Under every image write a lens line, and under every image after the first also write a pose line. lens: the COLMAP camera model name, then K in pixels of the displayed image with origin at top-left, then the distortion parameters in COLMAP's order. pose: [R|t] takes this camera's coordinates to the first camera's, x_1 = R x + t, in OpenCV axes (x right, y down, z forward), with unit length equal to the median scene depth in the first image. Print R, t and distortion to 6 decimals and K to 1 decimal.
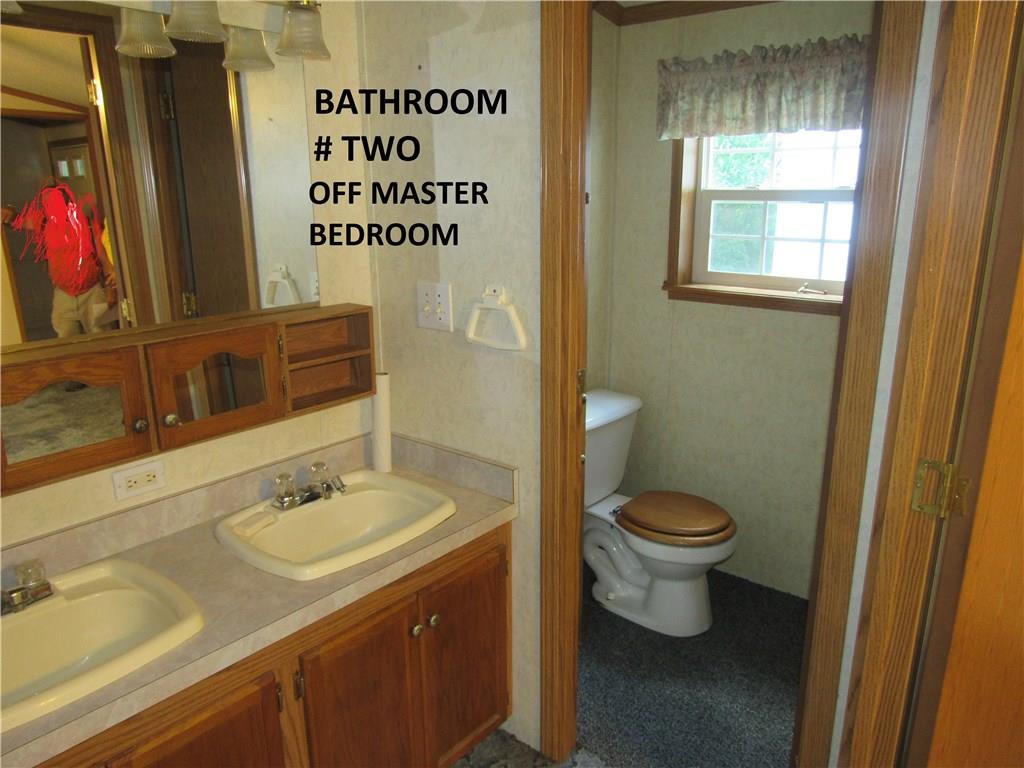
lens RADIAL K [[729.5, 0, 512.0], [0, 729.5, 384.0], [0, 0, 1]] dist [-0.000098, -0.000299]
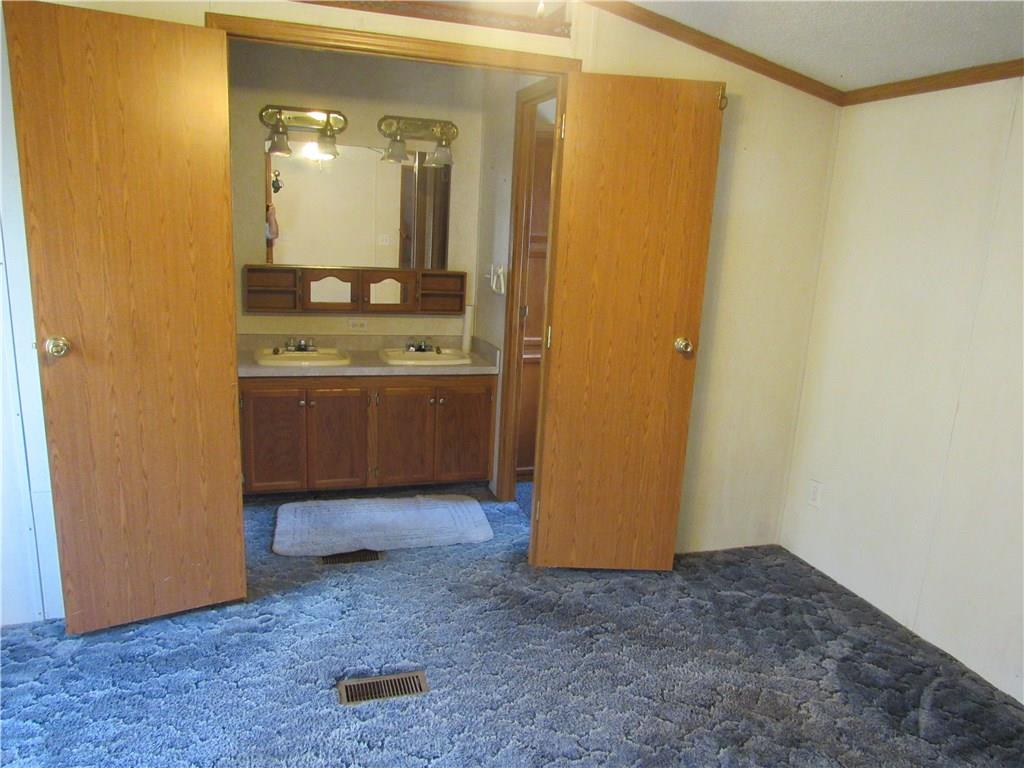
lens RADIAL K [[729.5, 0, 512.0], [0, 729.5, 384.0], [0, 0, 1]] dist [-0.000098, -0.000299]
pose [[0.845796, 0.166805, -0.506759, 1.091429], [-0.193663, 0.981068, -0.000301, 0.196036], [0.497115, 0.098396, 0.862088, -0.785895]]
